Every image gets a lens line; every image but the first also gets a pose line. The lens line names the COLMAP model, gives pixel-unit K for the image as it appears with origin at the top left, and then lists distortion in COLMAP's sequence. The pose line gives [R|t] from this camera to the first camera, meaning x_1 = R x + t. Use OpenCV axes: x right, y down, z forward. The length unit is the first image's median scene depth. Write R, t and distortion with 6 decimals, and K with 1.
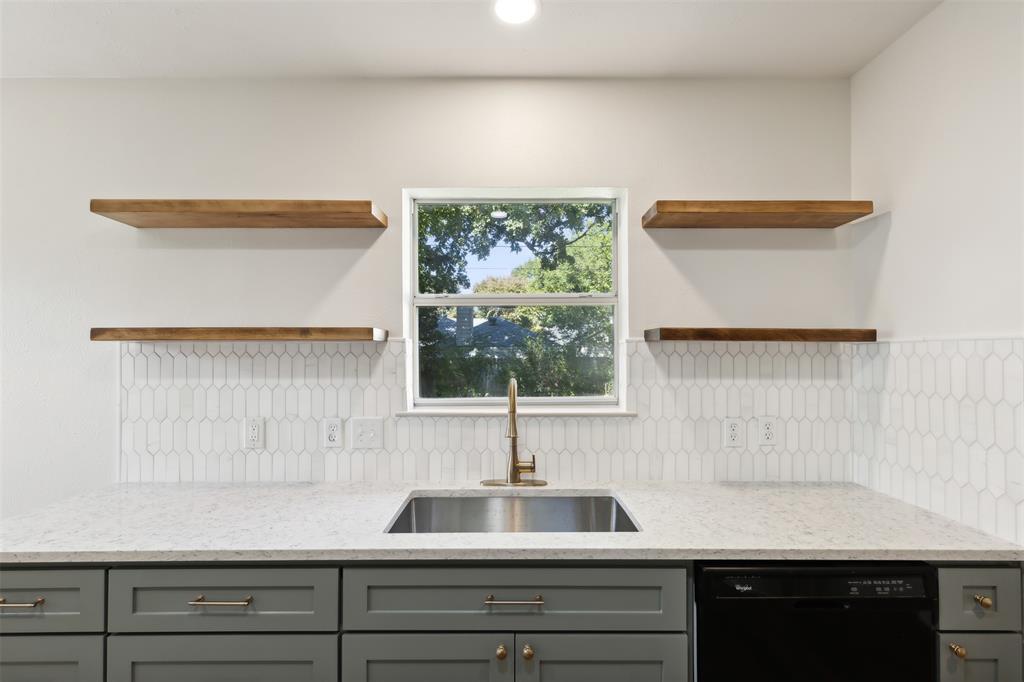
lens RADIAL K [[460.8, 0, 510.3], [0, 460.8, 349.7], [0, 0, 1]] dist [0.002422, 0.000175]
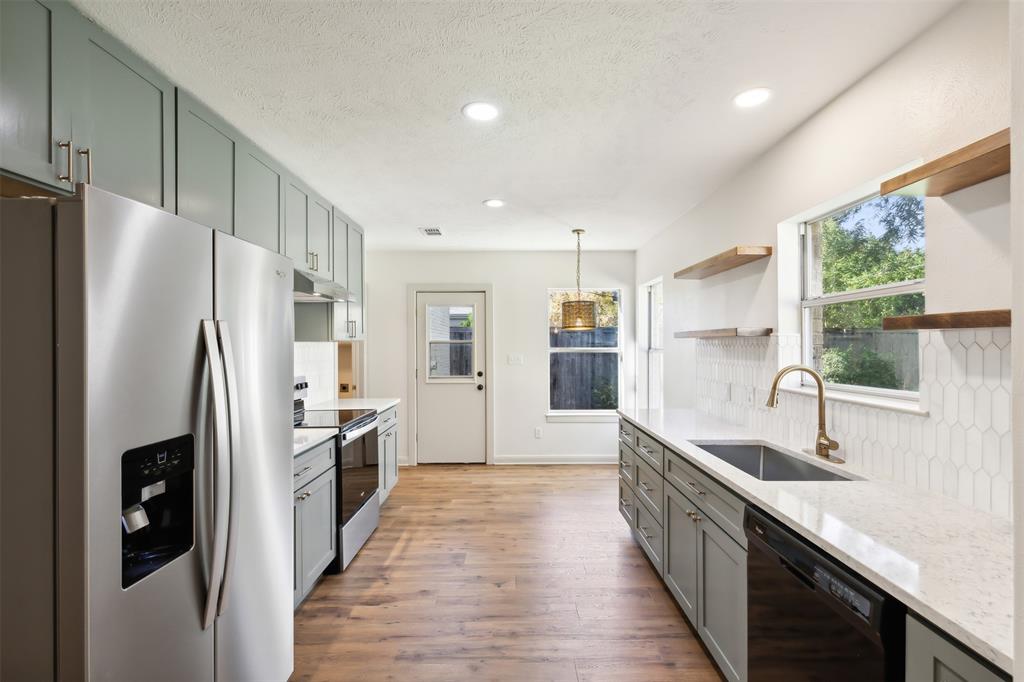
lens RADIAL K [[472.6, 0, 517.5], [0, 472.6, 349.5], [0, 0, 1]] dist [0.008111, -0.000100]
pose [[0.009445, 0.012810, -0.999873, 1.168521], [0.008808, 0.999878, 0.012894, -0.001259], [0.999917, -0.008929, 0.009331, 0.215380]]
